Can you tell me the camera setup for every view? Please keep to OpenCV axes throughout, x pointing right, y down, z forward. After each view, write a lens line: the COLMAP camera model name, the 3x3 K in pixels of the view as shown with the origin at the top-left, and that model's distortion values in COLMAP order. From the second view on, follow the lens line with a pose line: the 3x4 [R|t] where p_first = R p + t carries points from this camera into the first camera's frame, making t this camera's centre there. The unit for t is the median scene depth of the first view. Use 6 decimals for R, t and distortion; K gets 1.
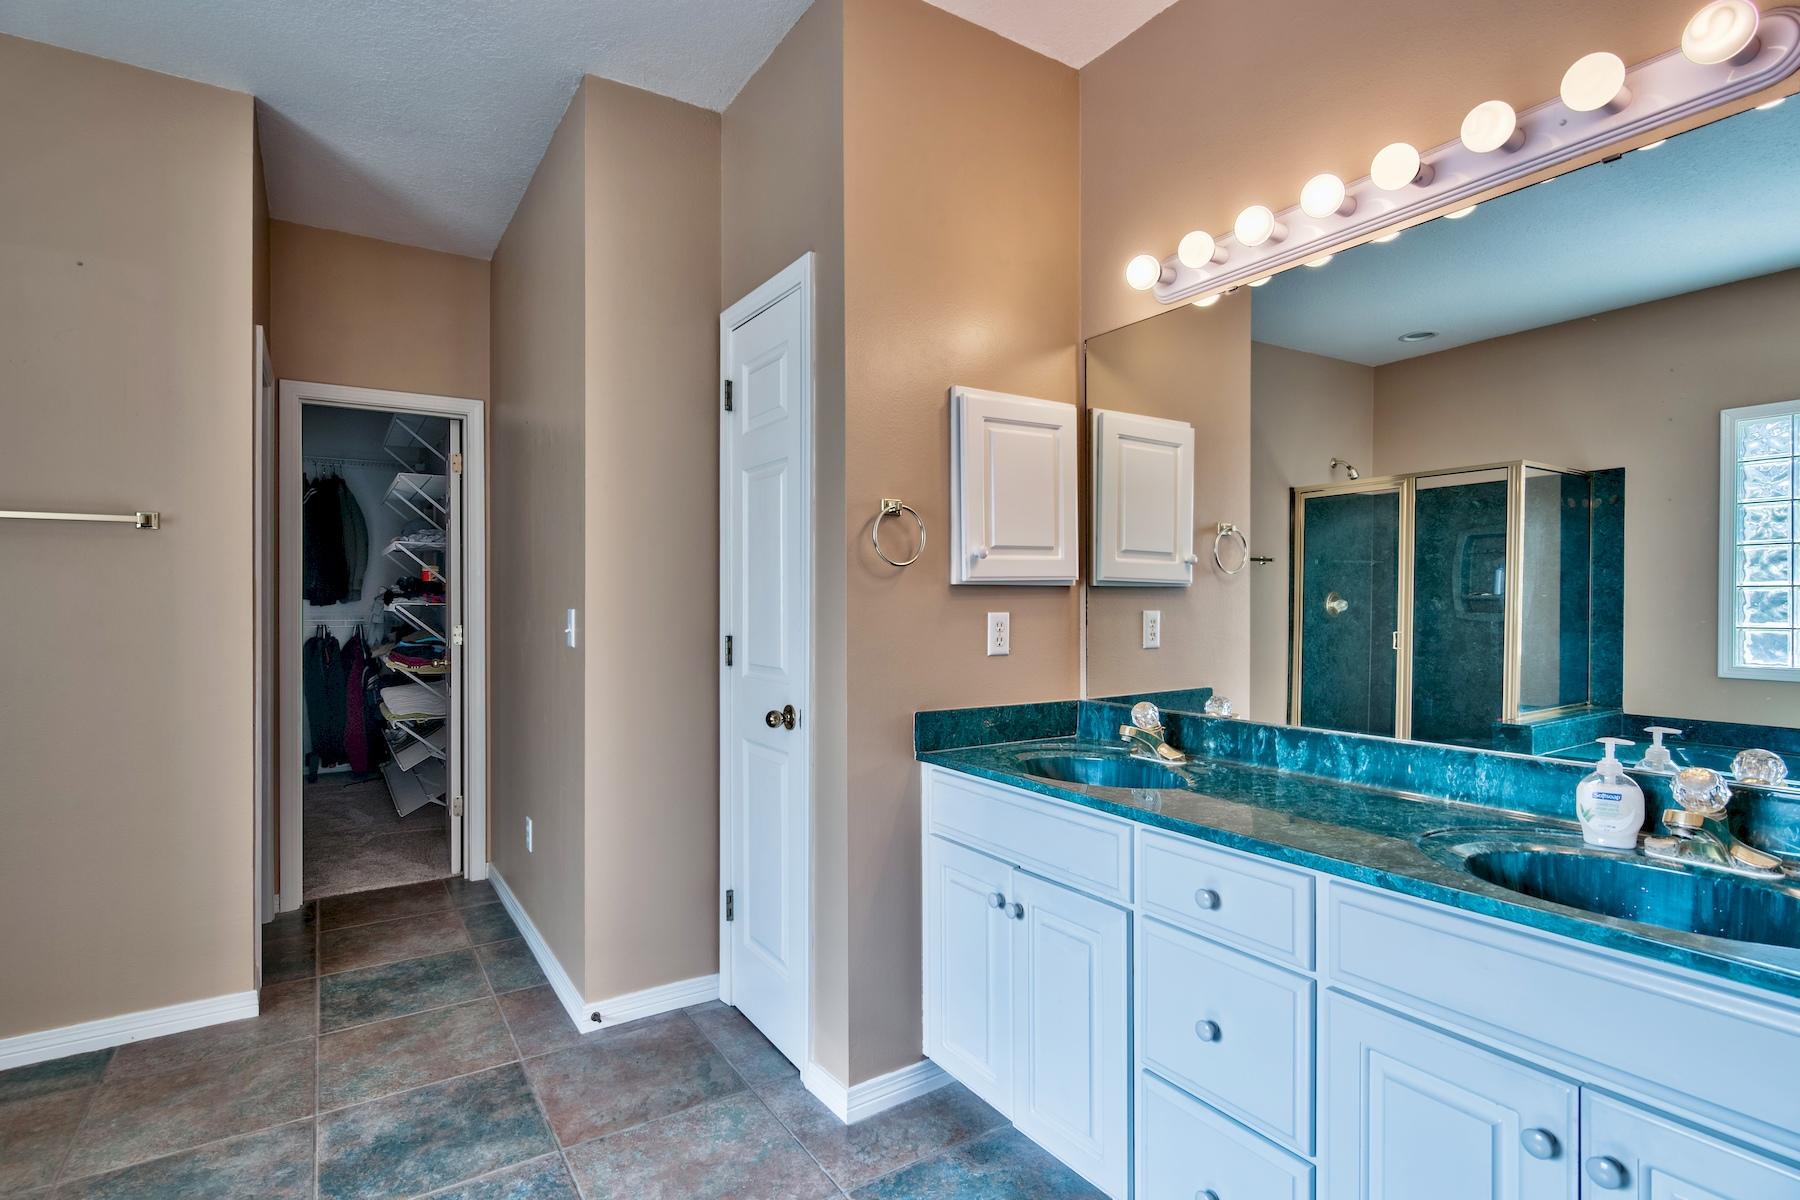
lens RADIAL K [[889.7, 0, 855.1], [0, 889.7, 603.6], [0, 0, 1]] dist [-0.001762, -0.000549]
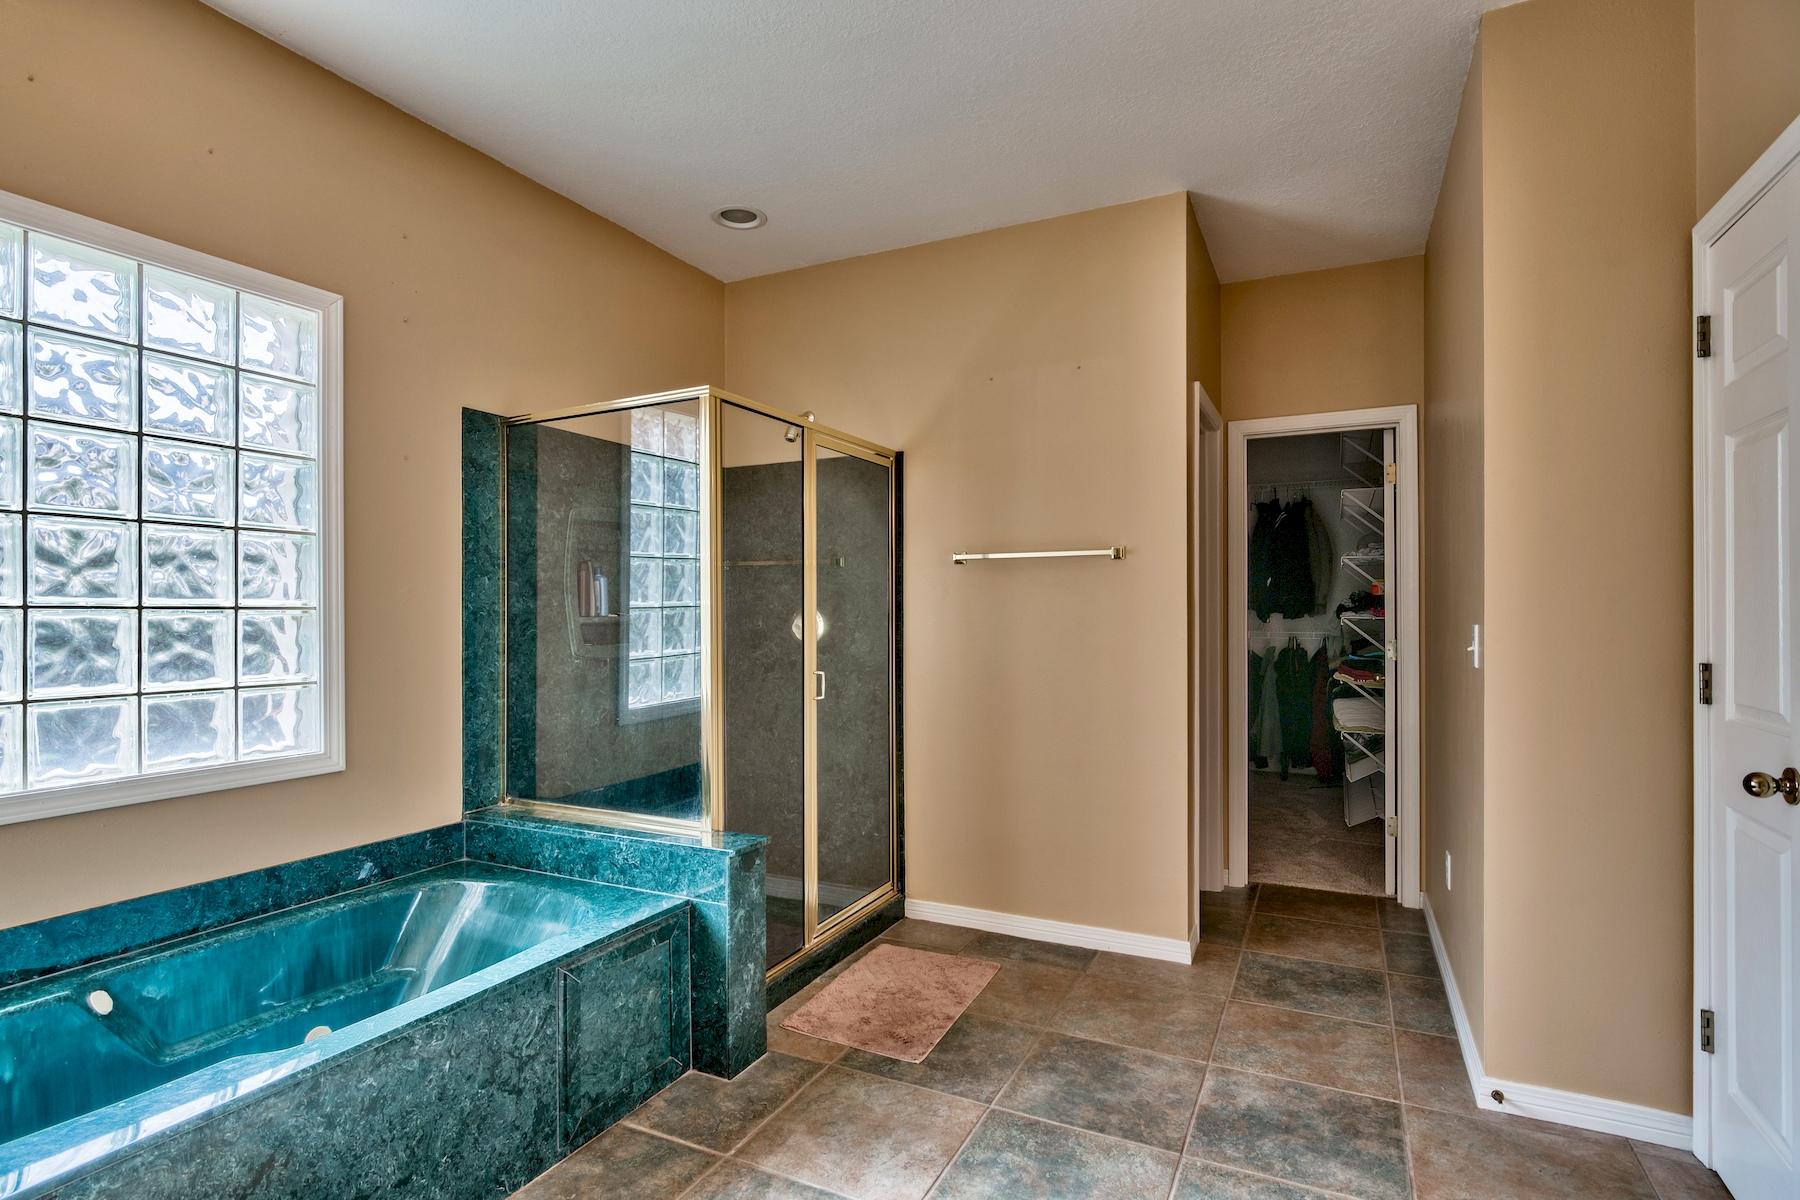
lens RADIAL K [[874.7, 0, 900.0], [0, 874.7, 618.2], [0, 0, 1]] dist [-0.016265, 0.001326]
pose [[0.521822, 0.004940, -0.853040, 0.112436], [-0.004648, 0.999985, 0.002948, 0.000188], [0.853042, 0.002427, 0.521837, 0.059751]]
